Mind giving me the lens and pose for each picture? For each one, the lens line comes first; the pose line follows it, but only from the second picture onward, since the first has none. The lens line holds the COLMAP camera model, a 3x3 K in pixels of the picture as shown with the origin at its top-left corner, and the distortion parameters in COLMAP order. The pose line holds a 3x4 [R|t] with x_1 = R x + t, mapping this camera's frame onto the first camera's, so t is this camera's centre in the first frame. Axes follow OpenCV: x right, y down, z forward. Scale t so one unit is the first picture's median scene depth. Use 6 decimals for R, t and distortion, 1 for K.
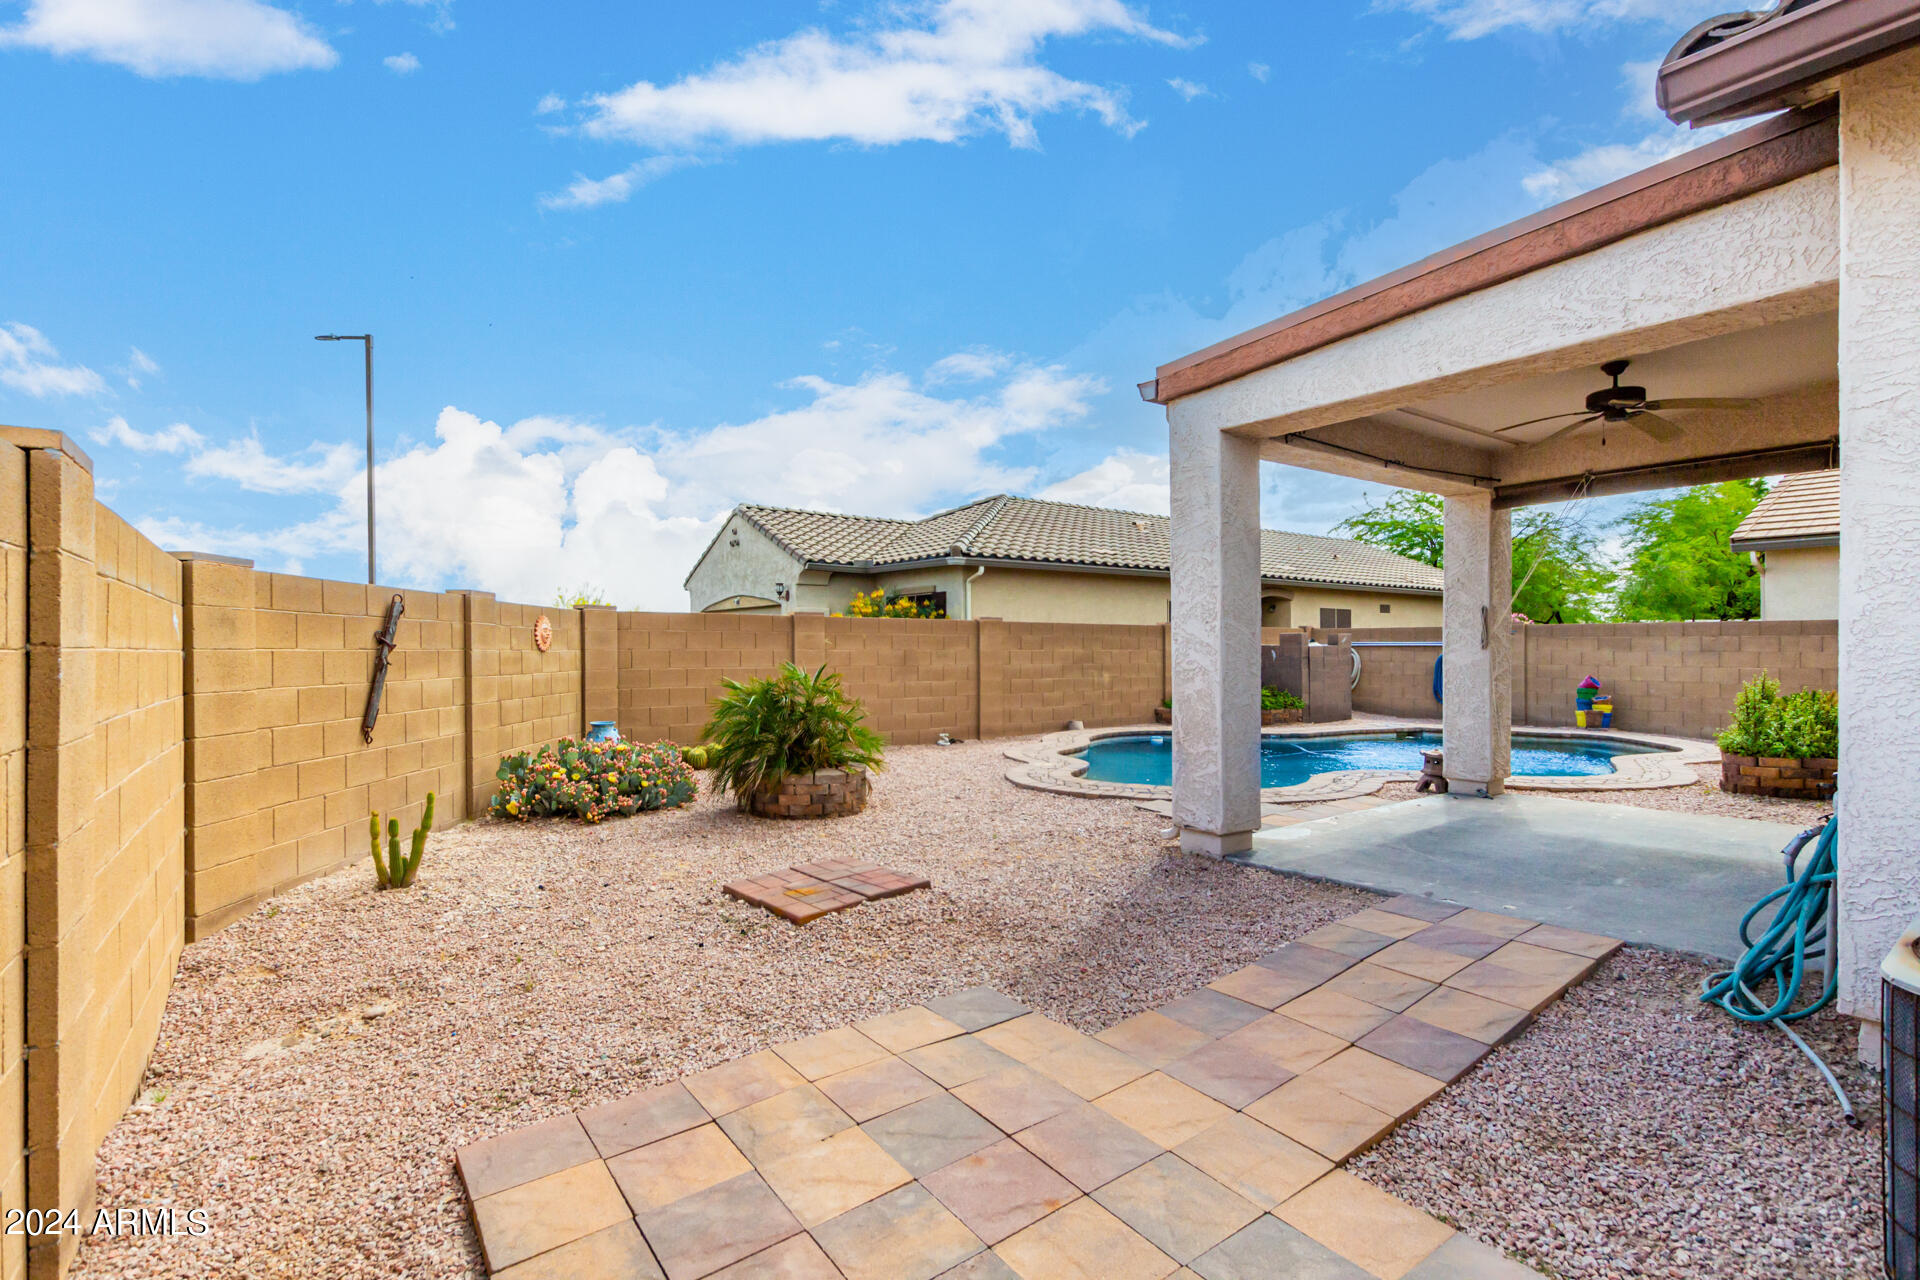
lens RADIAL K [[887.0, 0, 977.9], [0, 887.0, 647.2], [0, 0, 1]] dist [0.005386, 0.000834]
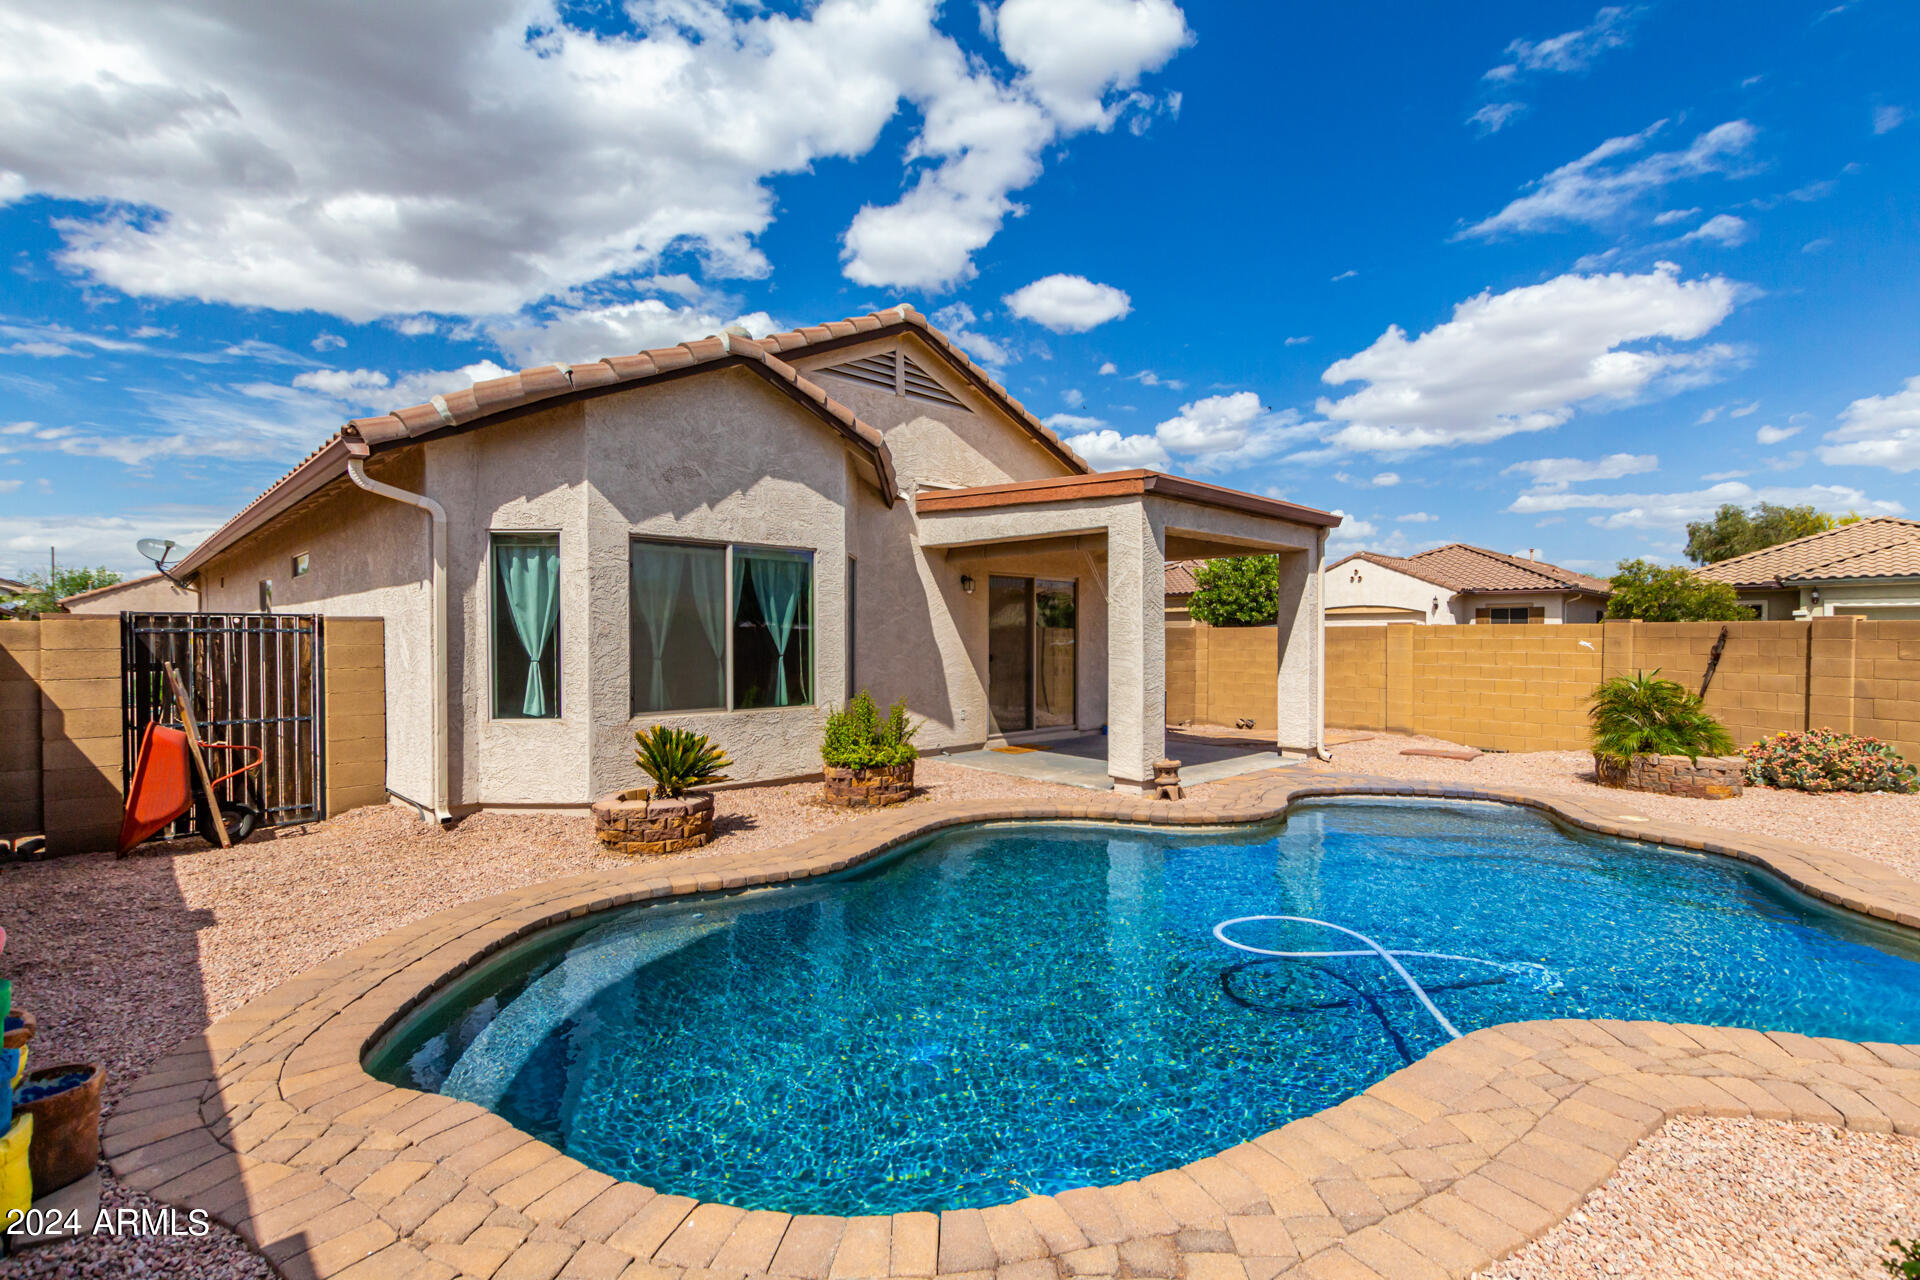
lens RADIAL K [[887.0, 0, 977.9], [0, 887.0, 647.2], [0, 0, 1]] dist [0.005386, 0.000834]
pose [[-0.987834, 0.004611, -0.155441, 0.569984], [0.003083, 0.999944, 0.010075, -0.018294], [0.155479, 0.009473, -0.987794, 1.265281]]
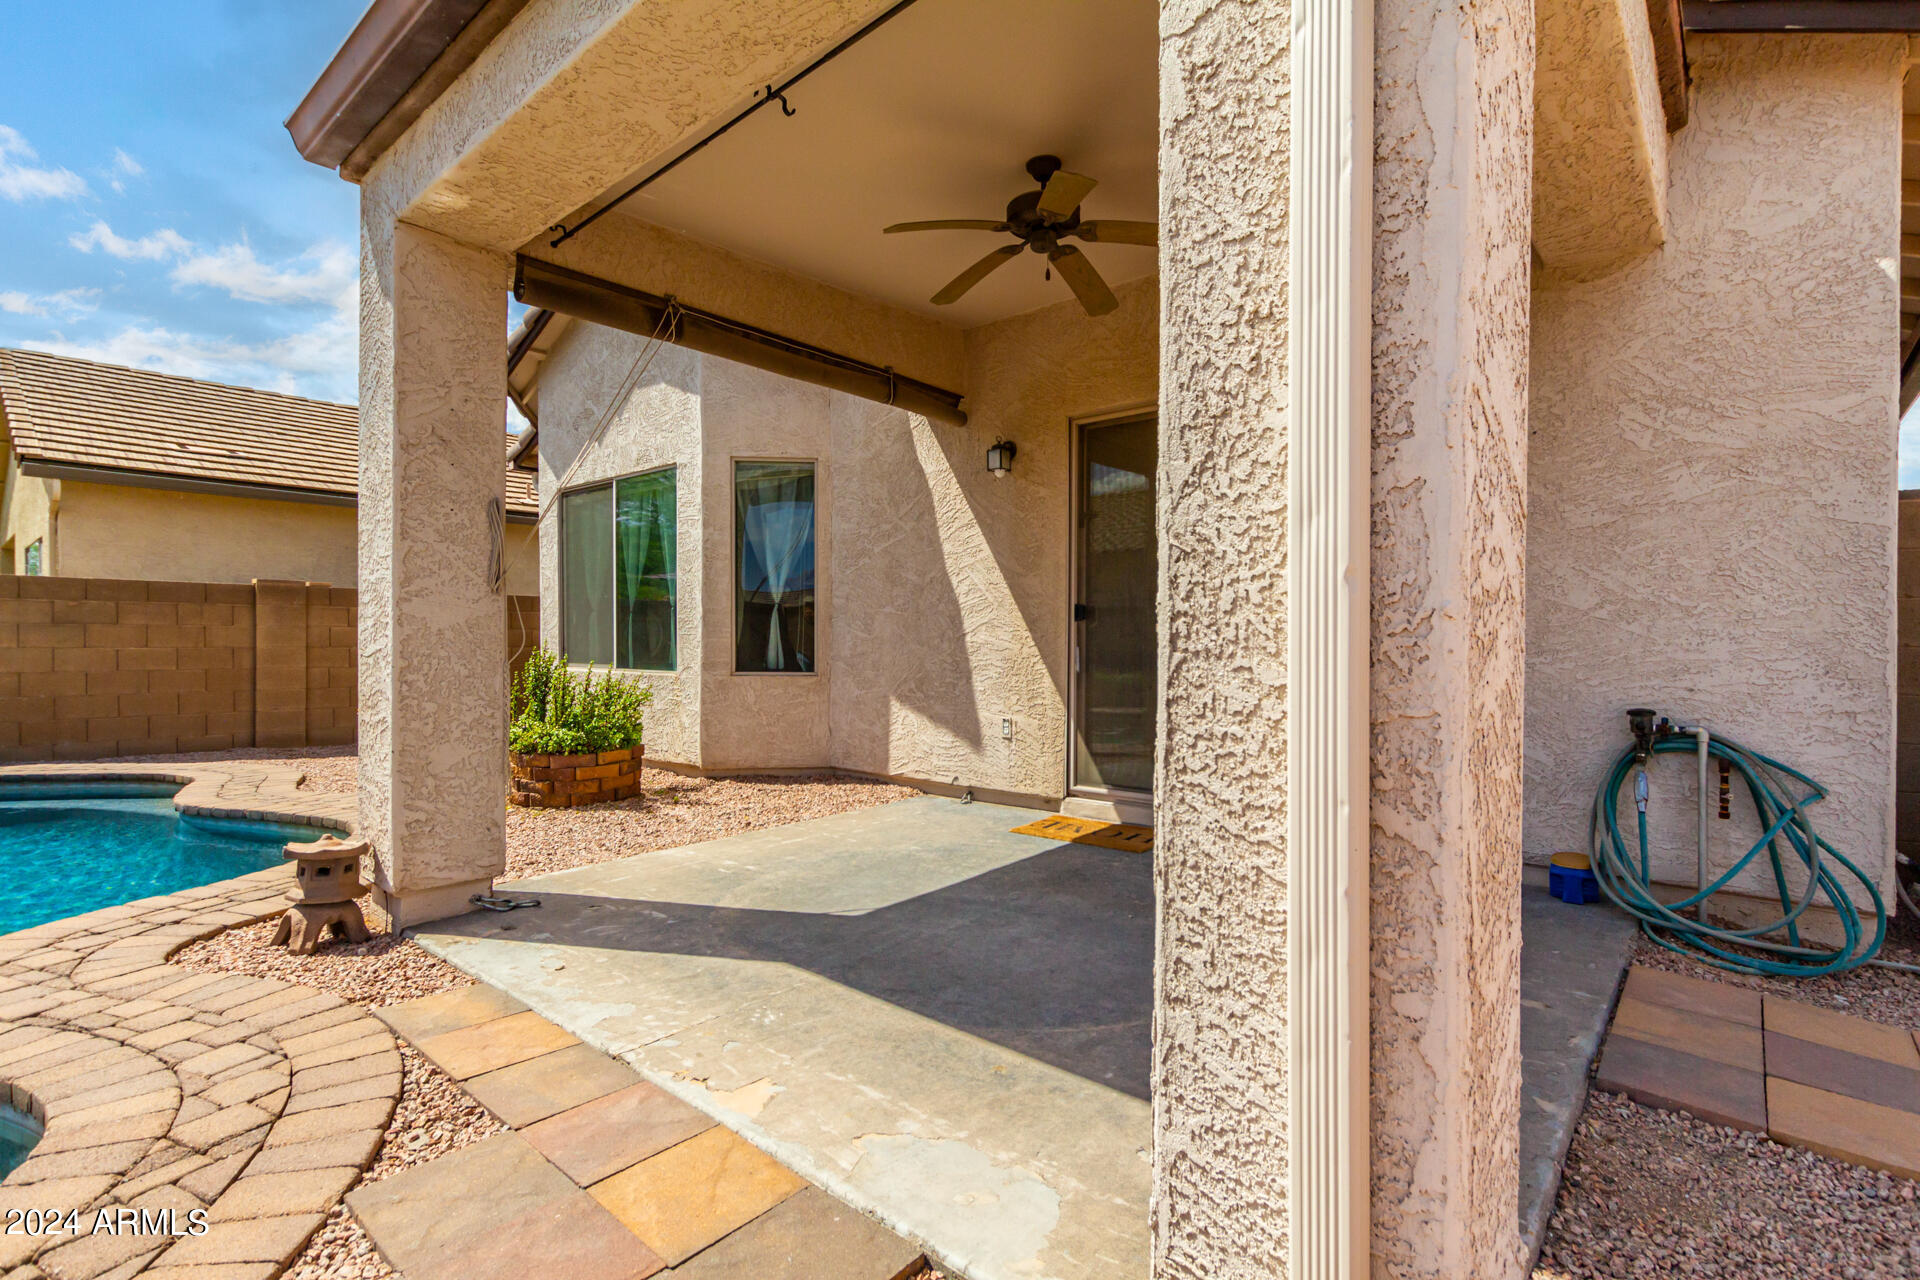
lens RADIAL K [[901.3, 0, 980.2], [0, 901.3, 646.9], [0, 0, 1]] dist [0.012682, -0.006398]
pose [[-0.237993, -0.004158, 0.971258, 0.027173], [-0.004779, 0.999984, 0.003110, 0.016660], [-0.971255, -0.003902, -0.238009, 0.508218]]
